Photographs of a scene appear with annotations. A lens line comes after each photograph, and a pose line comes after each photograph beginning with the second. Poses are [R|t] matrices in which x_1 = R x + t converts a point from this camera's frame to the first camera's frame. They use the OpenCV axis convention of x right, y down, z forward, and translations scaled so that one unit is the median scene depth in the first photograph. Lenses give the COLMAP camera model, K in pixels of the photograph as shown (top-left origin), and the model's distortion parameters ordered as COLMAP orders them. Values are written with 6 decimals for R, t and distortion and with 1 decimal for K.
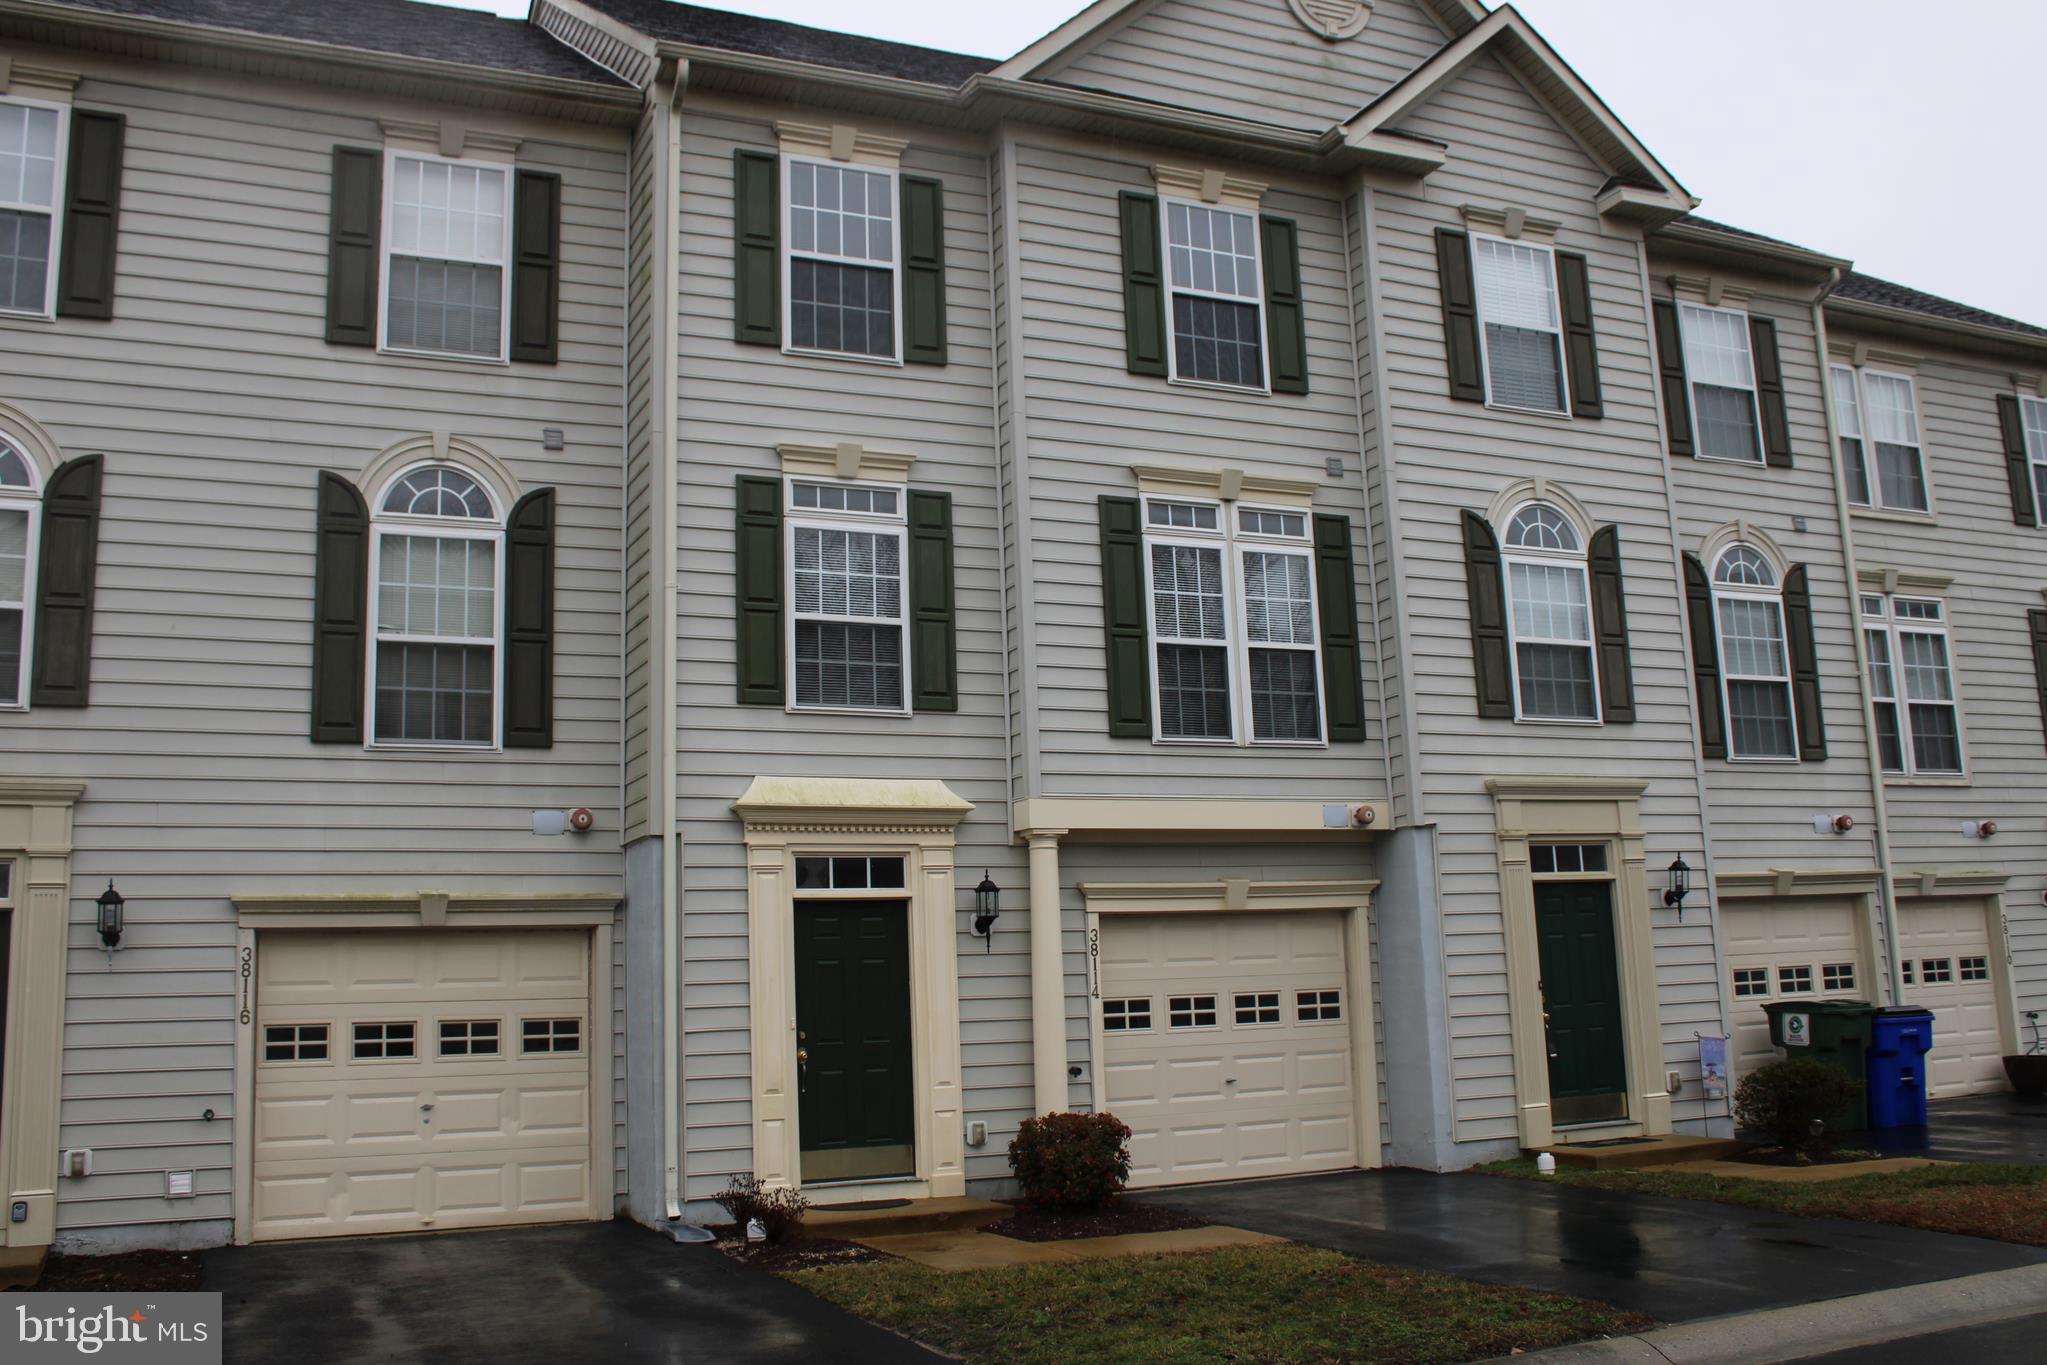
lens RADIAL K [[1852.2, 0, 1023.5], [0, 1852.2, 682.5], [0, 0, 1]] dist [-0.145784, 0.136615]
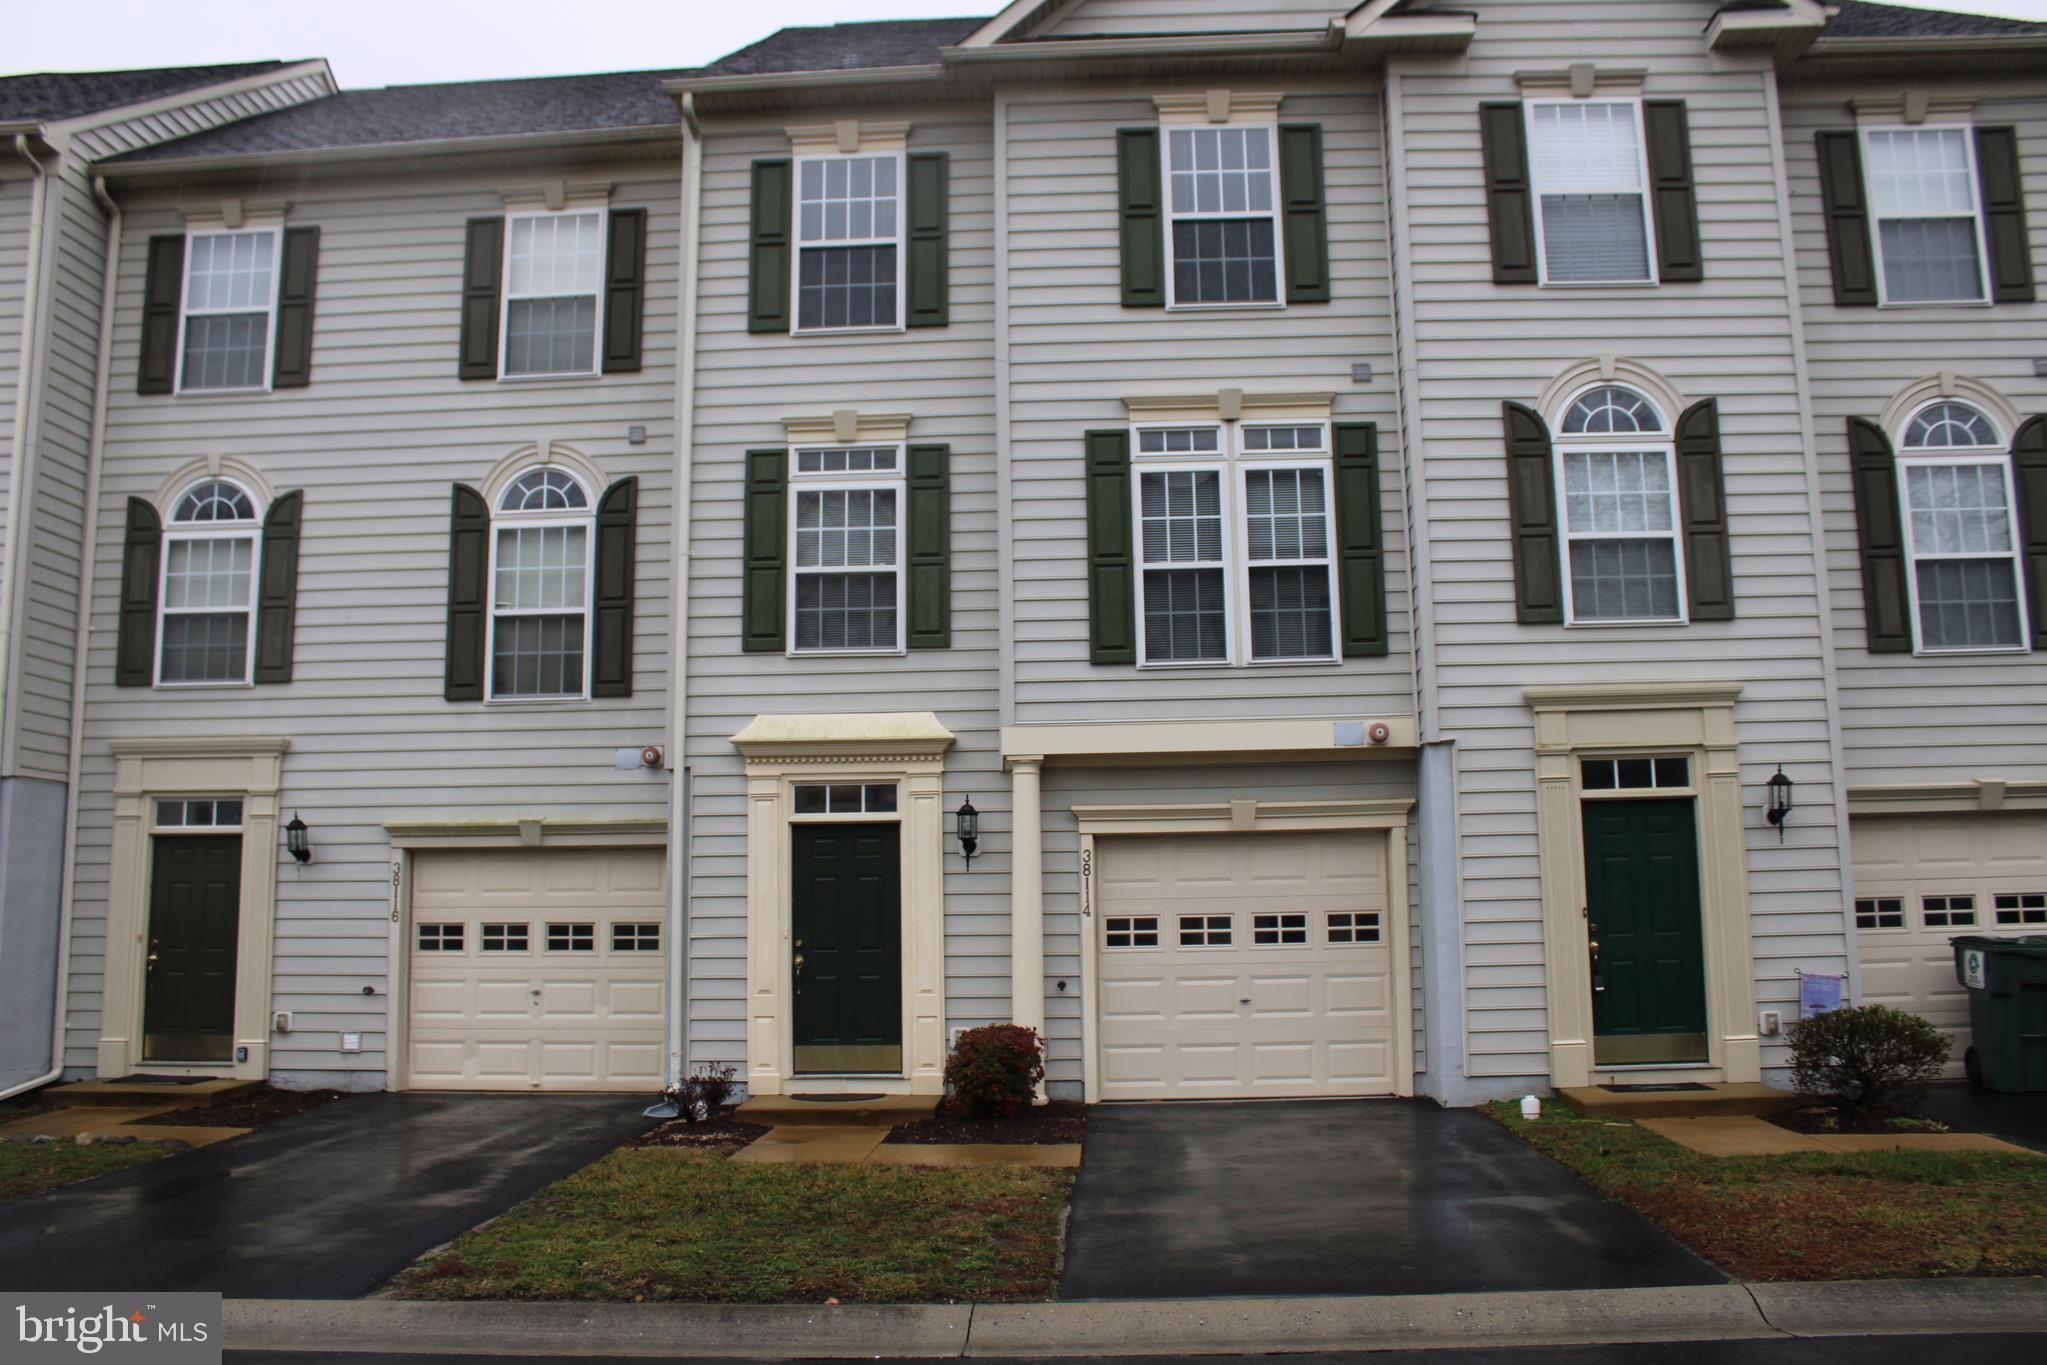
lens RADIAL K [[1685.5, 0, 1022.3], [0, 1685.5, 682.4], [0, 0, 1]] dist [-0.165782, 0.144074]
pose [[0.887950, -0.039231, -0.458264, 0.447050], [0.060465, 0.997665, 0.031752, 0.007336], [0.455948, -0.055903, 0.888249, 0.148786]]
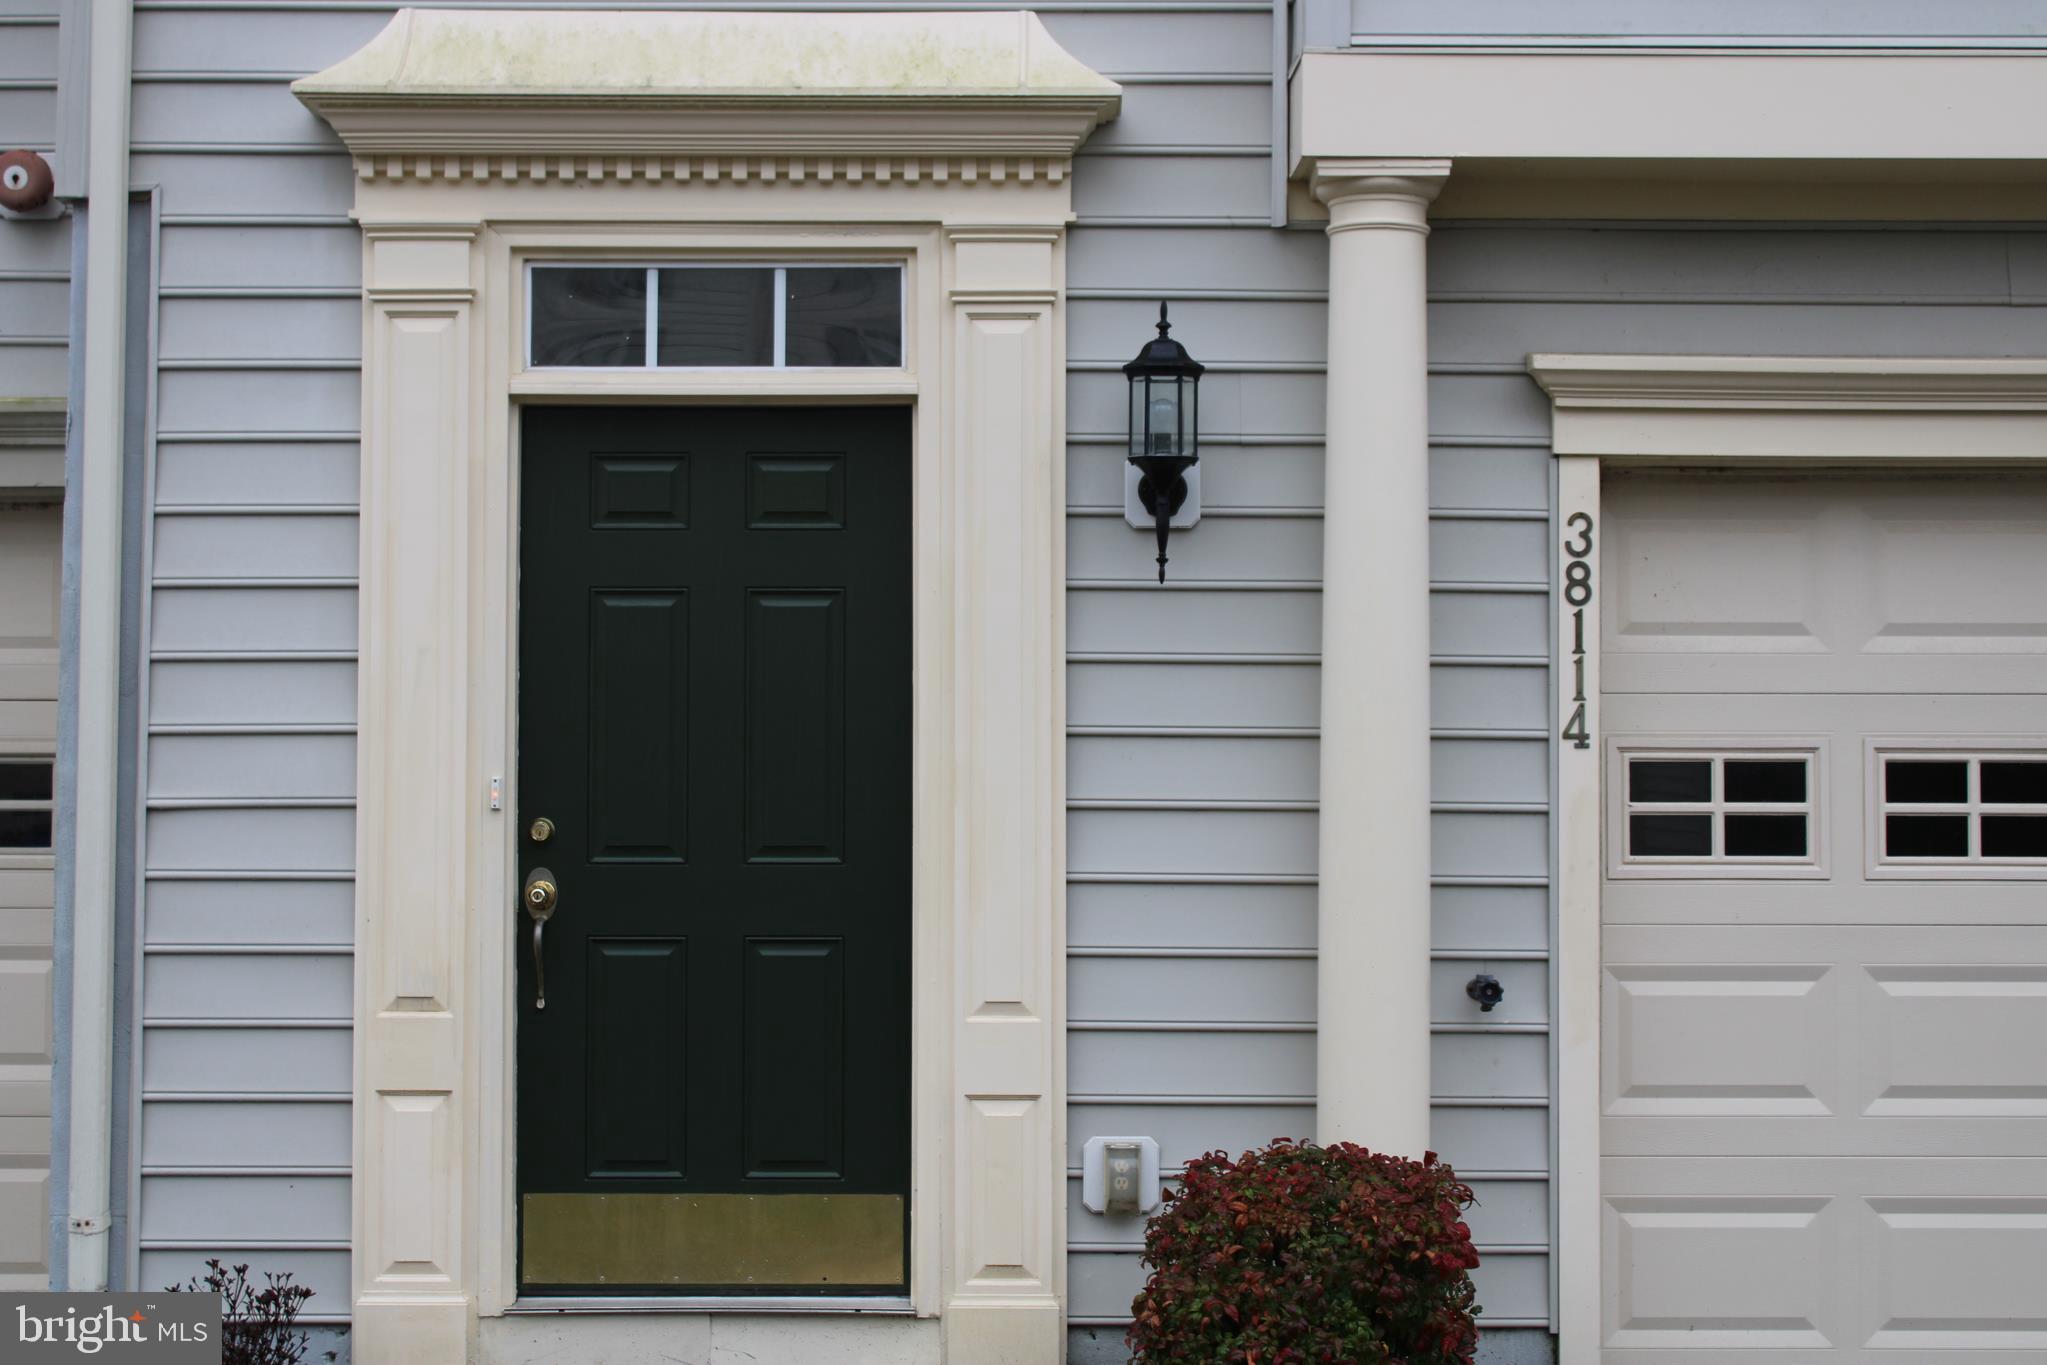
lens RADIAL K [[3144.1, 0, 1023.5], [0, 3144.1, 682.5], [0, 0, 1]] dist [-0.030299, -0.009477]
pose [[0.909101, 0.029555, -0.415525, 0.166694], [0.034937, 0.988557, 0.146749, 0.084595], [0.415107, -0.147926, 0.897666, 0.517342]]
